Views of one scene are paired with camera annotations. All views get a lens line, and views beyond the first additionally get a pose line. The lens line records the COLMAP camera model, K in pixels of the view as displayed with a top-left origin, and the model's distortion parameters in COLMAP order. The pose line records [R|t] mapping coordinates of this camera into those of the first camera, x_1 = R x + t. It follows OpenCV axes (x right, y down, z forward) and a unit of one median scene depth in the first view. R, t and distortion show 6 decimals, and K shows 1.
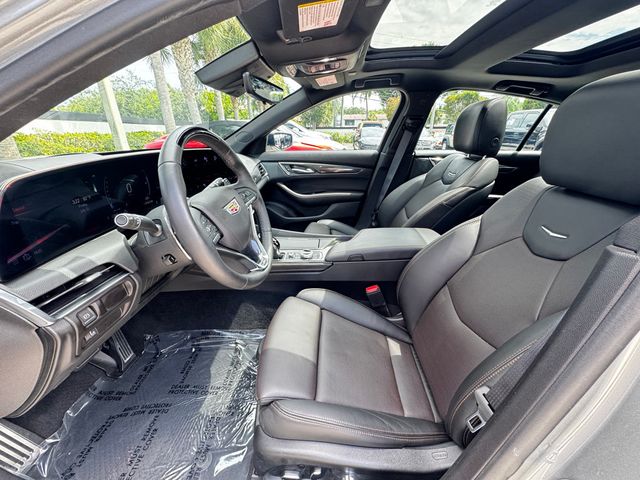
lens RADIAL K [[253.1, 0, 321.4], [0, 253.1, 238.0], [0, 0, 1]] dist [0.000233, 0.000036]
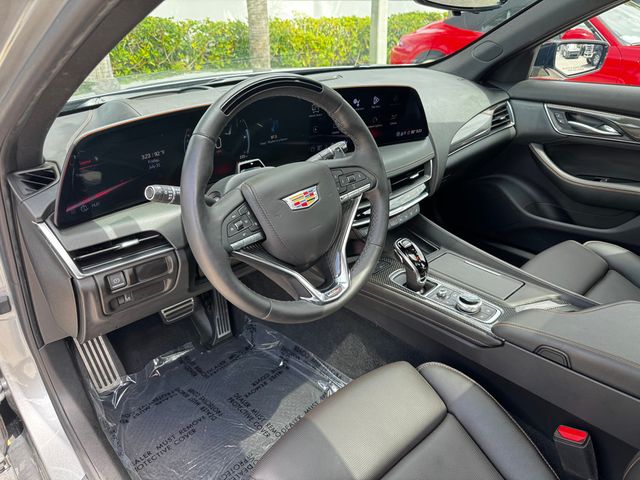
lens RADIAL K [[452.9, 0, 320.0], [0, 452.9, 240.0], [0, 0, 1]] dist [0.008820, -0.002055]
pose [[0.712487, 0.310315, -0.629339, 0.531095], [-0.263082, 0.949607, 0.170392, -0.271753], [0.650500, 0.044166, 0.758221, 0.168742]]
